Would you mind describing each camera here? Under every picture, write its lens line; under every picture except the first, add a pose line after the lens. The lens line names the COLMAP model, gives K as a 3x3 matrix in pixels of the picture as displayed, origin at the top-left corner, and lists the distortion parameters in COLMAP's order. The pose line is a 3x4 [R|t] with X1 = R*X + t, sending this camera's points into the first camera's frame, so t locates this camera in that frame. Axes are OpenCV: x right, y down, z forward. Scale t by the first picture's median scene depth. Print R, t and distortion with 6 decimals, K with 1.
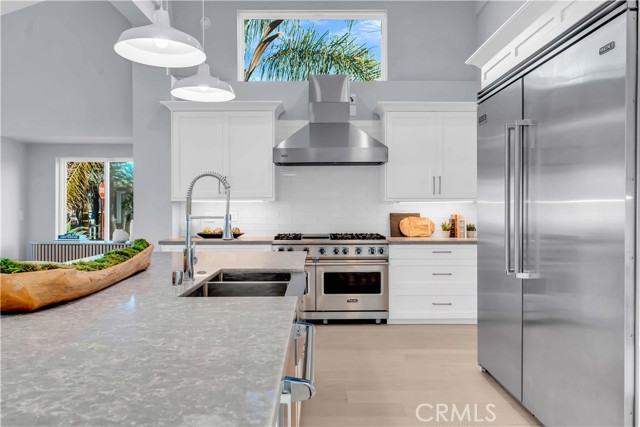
lens RADIAL K [[473.4, 0, 318.3], [0, 473.4, 211.4], [0, 0, 1]] dist [-0.003013, 0.002412]
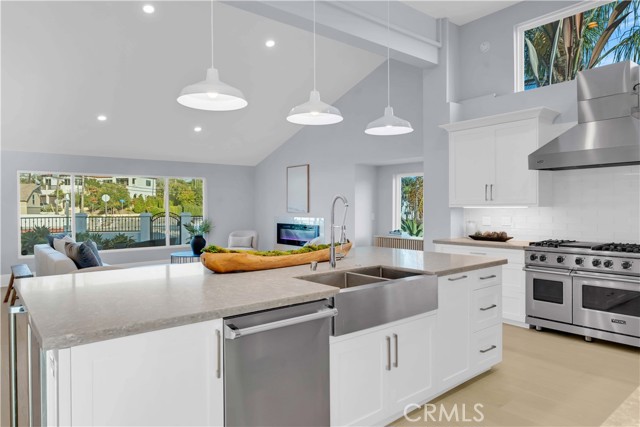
lens RADIAL K [[428.5, 0, 317.9], [0, 428.5, 208.5], [0, 0, 1]] dist [0.005170, 0.006430]
pose [[0.624805, 0.000715, -0.780781, 0.321558], [-0.001529, 0.999999, -0.000308, -0.017572], [0.780780, 0.001386, 0.624805, 0.065955]]
